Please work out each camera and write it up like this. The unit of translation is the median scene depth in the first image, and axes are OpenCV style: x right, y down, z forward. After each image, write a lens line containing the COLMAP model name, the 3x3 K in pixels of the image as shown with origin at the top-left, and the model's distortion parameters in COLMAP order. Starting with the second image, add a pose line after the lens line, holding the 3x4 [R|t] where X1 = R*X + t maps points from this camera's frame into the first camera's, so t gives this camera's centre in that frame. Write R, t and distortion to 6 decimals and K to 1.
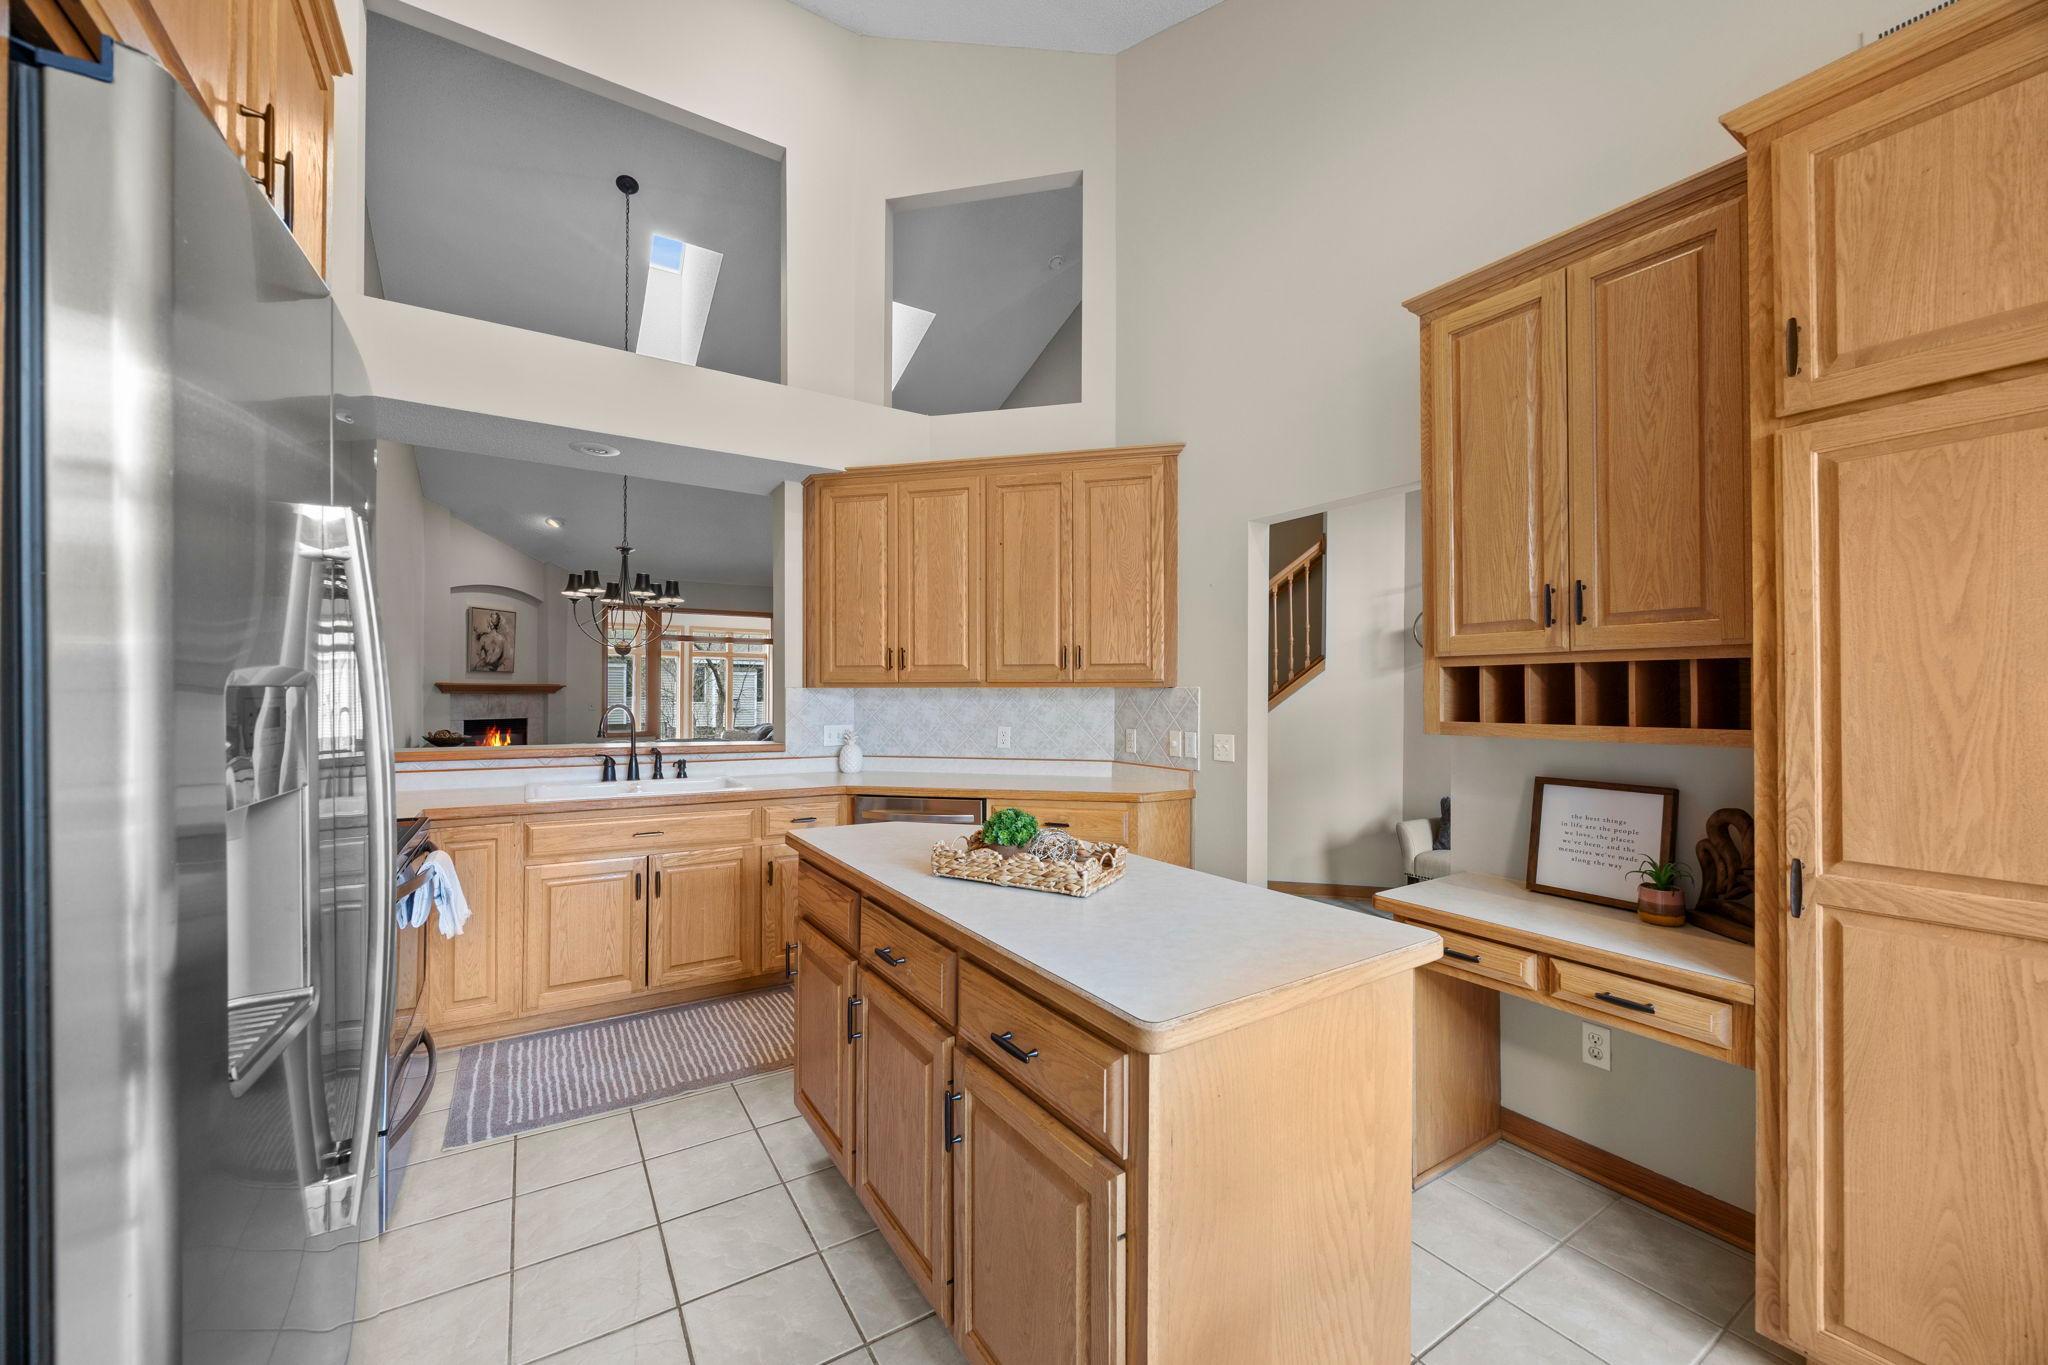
lens RADIAL K [[780.4, 0, 1020.5], [0, 780.4, 689.2], [0, 0, 1]] dist [-0.000973, 0.000030]
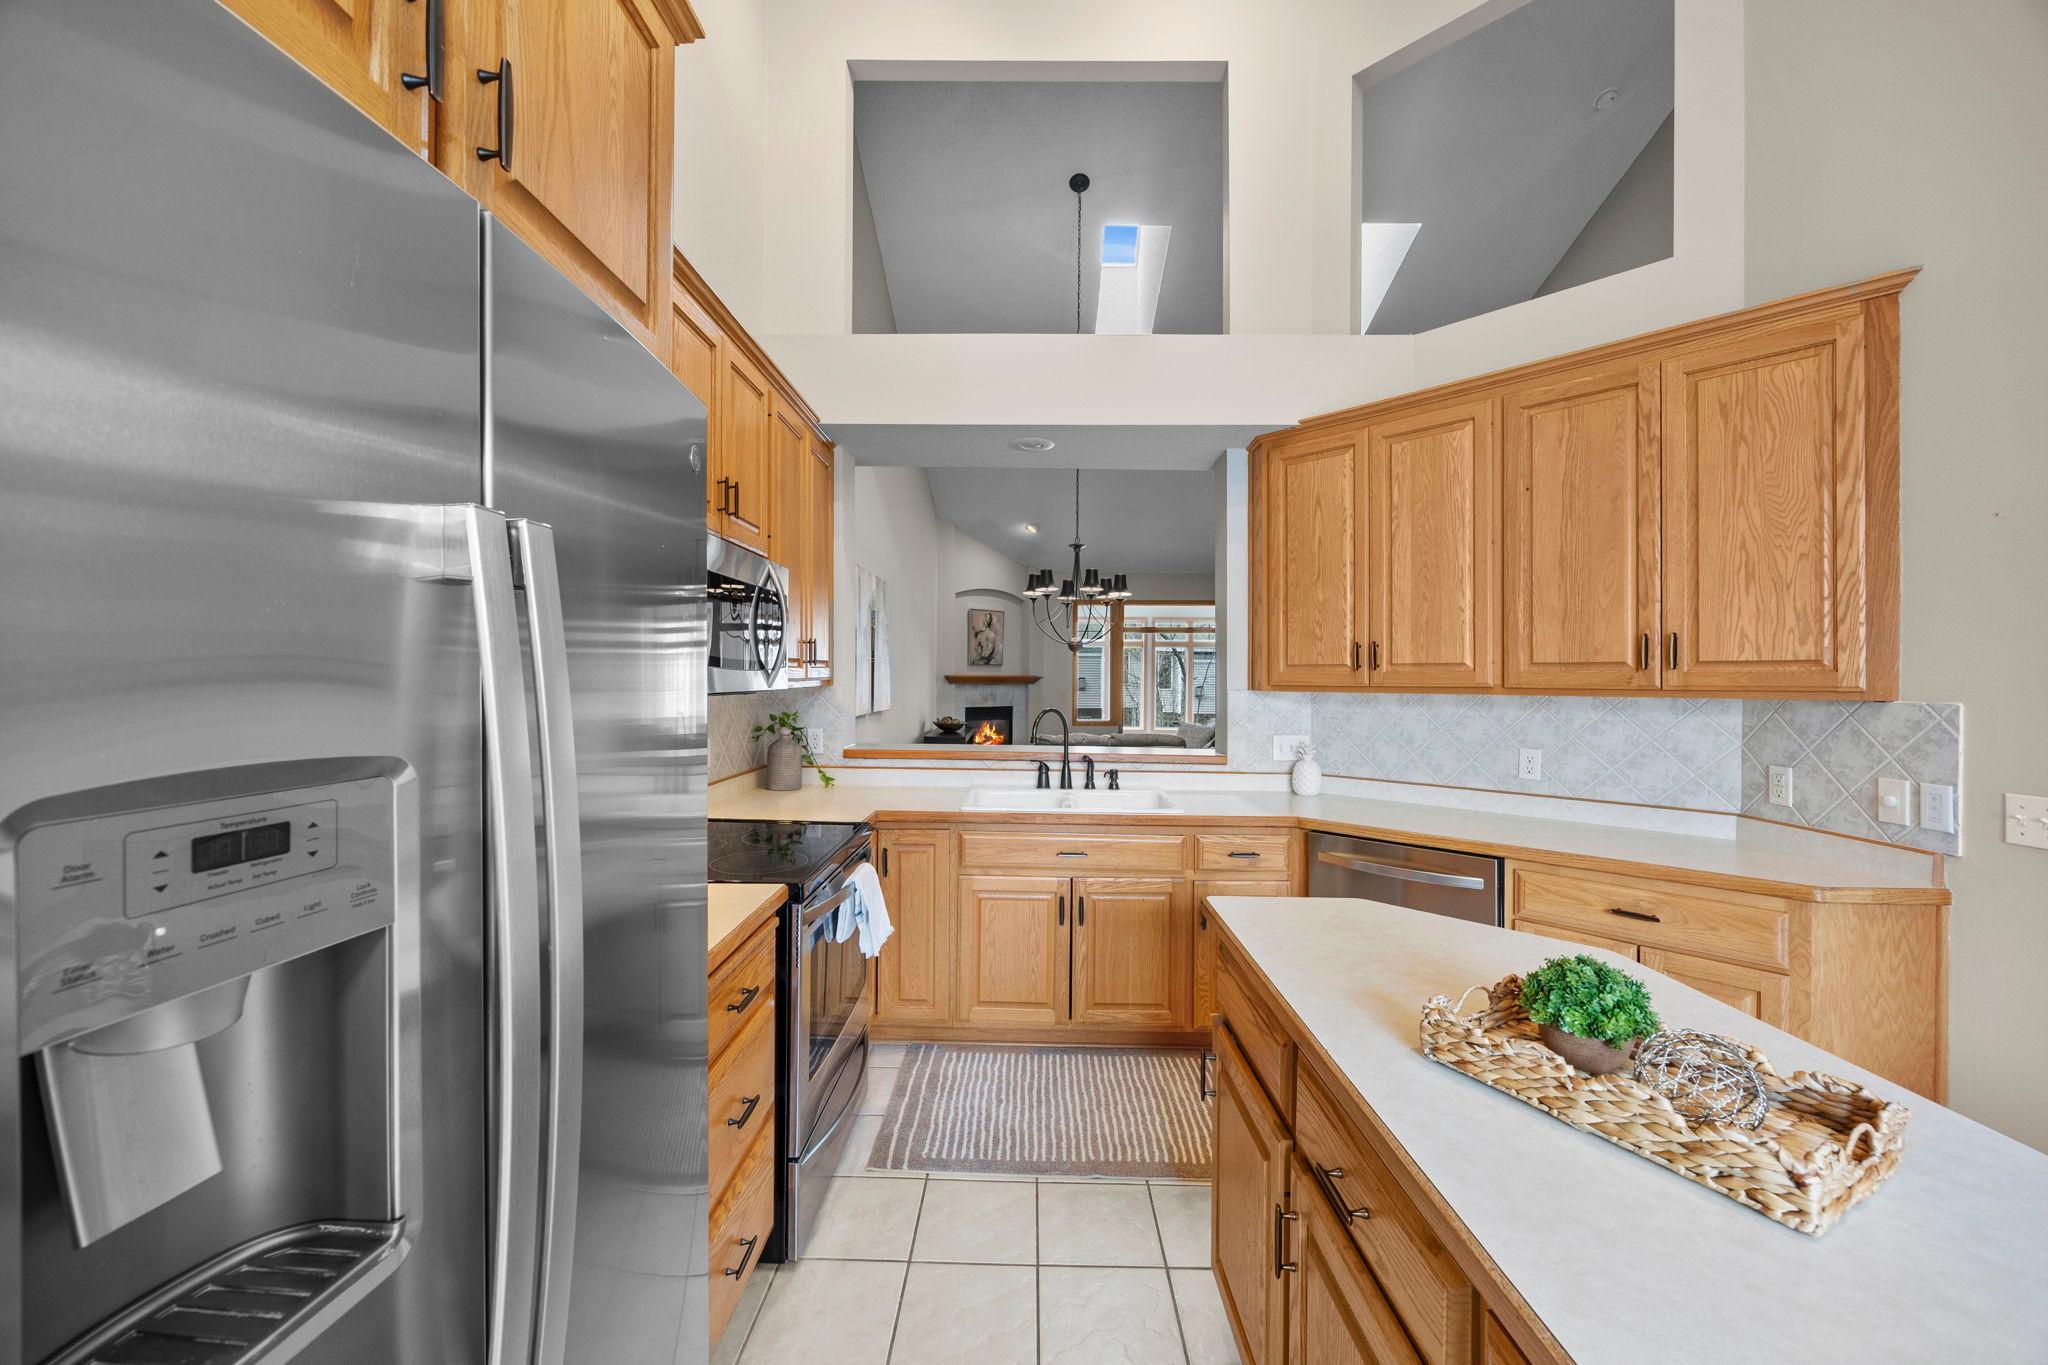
lens RADIAL K [[785.6, 0, 1021.5], [0, 785.6, 675.4], [0, 0, 1]] dist [-0.002962, 0.000110]
pose [[0.837830, 0.001199, -0.545930, -0.021867], [-0.000770, 0.999999, 0.001015, -0.021176], [0.545930, -0.000430, 0.837830, 0.171664]]
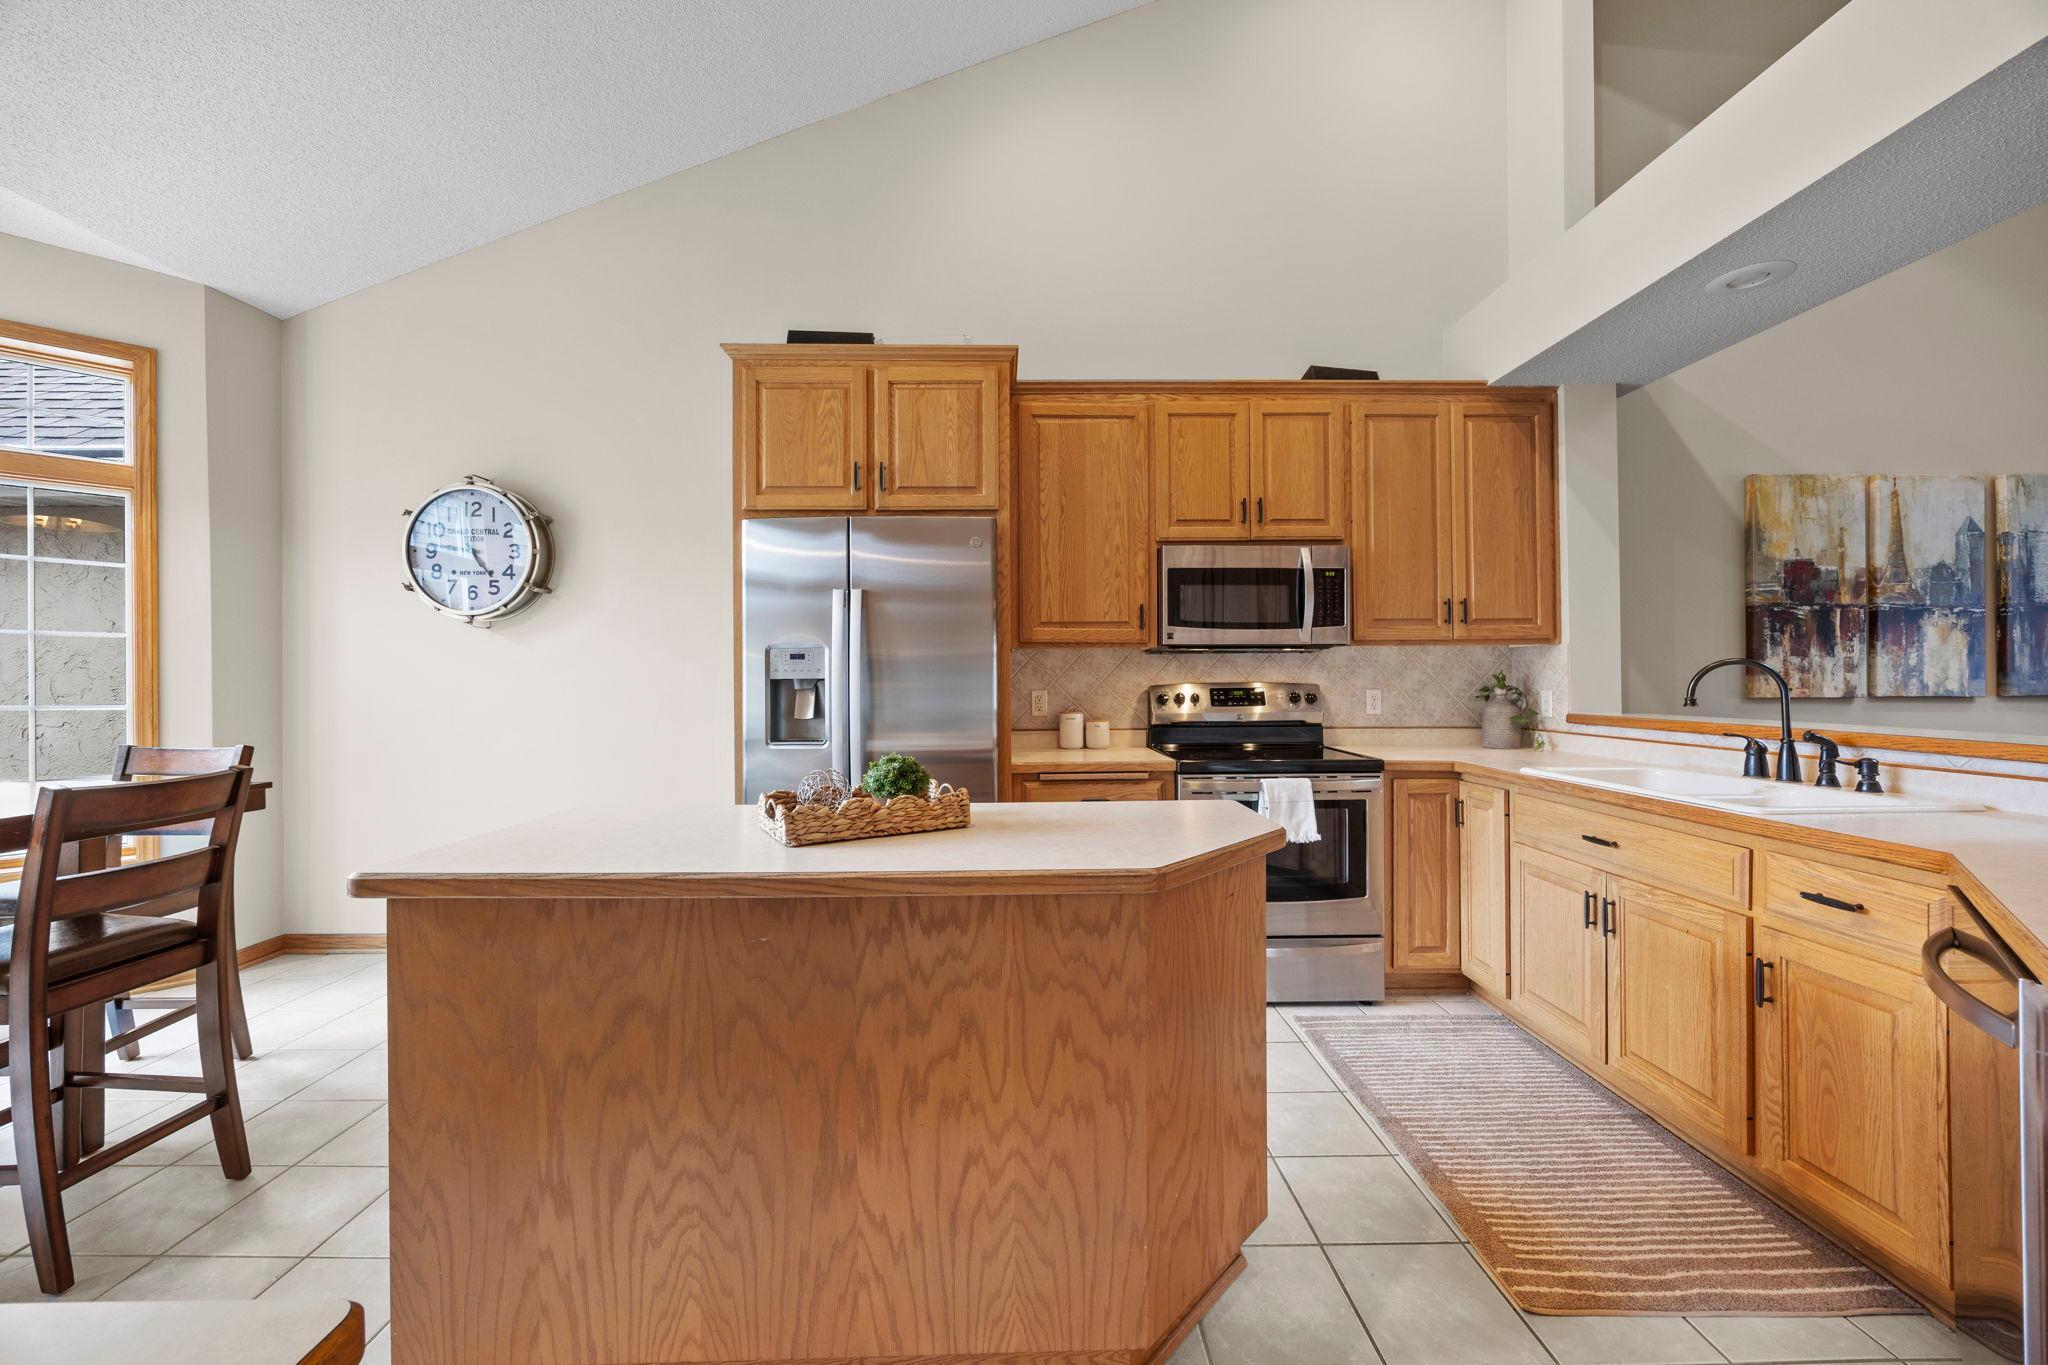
lens RADIAL K [[780.4, 0, 1020.5], [0, 780.4, 689.2], [0, 0, 1]] dist [-0.000973, 0.000030]
pose [[-0.525675, 0.003302, -0.850679, 0.340120], [0.005348, 0.999986, 0.000577, 0.039913], [0.850669, -0.004246, -0.525685, 0.801795]]
